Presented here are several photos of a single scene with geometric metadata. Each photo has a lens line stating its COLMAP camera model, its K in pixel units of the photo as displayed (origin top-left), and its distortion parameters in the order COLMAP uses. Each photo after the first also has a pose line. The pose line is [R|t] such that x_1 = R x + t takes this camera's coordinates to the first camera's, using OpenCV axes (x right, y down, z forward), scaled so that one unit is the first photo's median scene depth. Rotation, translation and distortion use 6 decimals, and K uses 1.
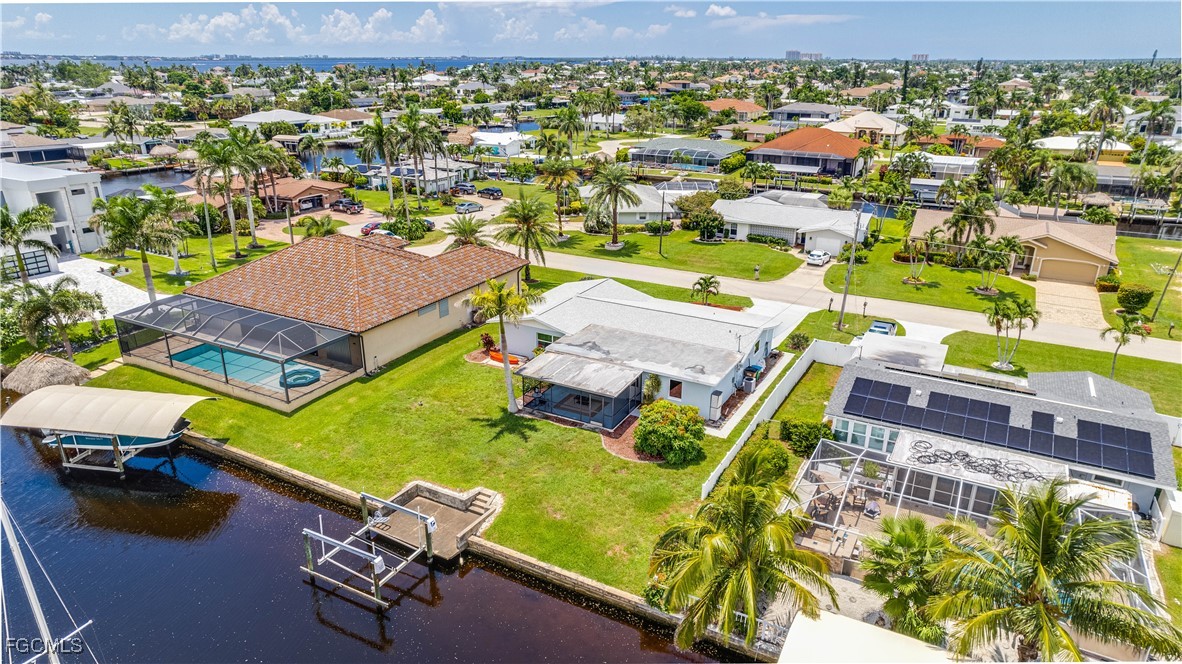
lens RADIAL K [[745.0, 0, 576.8], [0, 745.0, 332.1], [0, 0, 1]] dist [-0.004824, -0.000152]
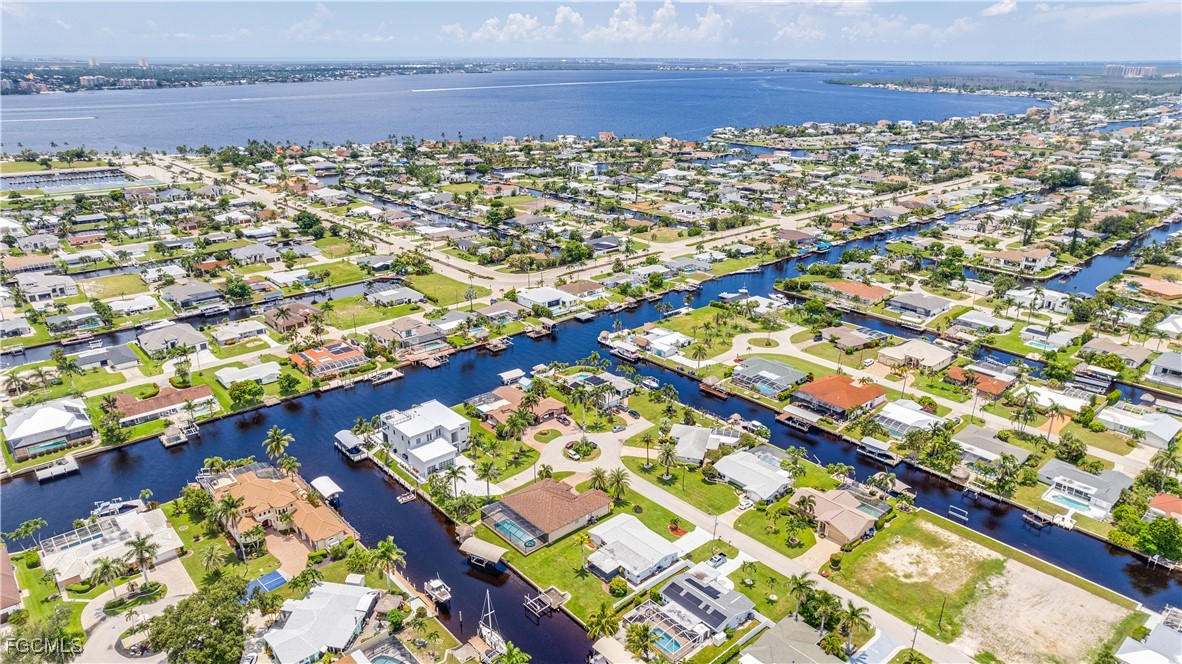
lens RADIAL K [[752.5, 0, 586.7], [0, 752.5, 332.5], [0, 0, 1]] dist [-0.042972, 0.059375]
pose [[0.946389, 0.118543, -0.300492, 0.802235], [-0.119104, 0.992744, 0.016518, -0.990604], [0.300270, 0.020157, 0.953641, -2.242504]]
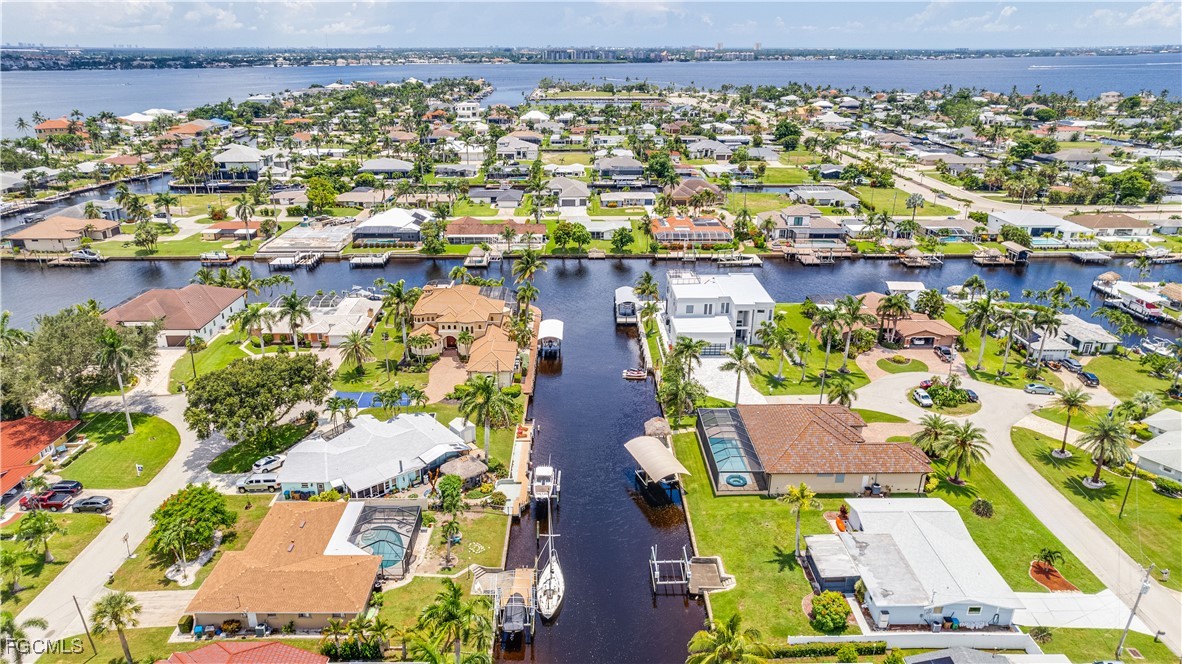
lens RADIAL K [[765.7, 0, 595.0], [0, 765.7, 335.5], [0, 0, 1]] dist [-0.051136, 0.067968]
pose [[0.504132, 0.309686, -0.806192, 0.907756], [-0.301409, 0.937890, 0.171797, -0.513396], [0.809323, 0.156386, 0.566162, -0.463635]]
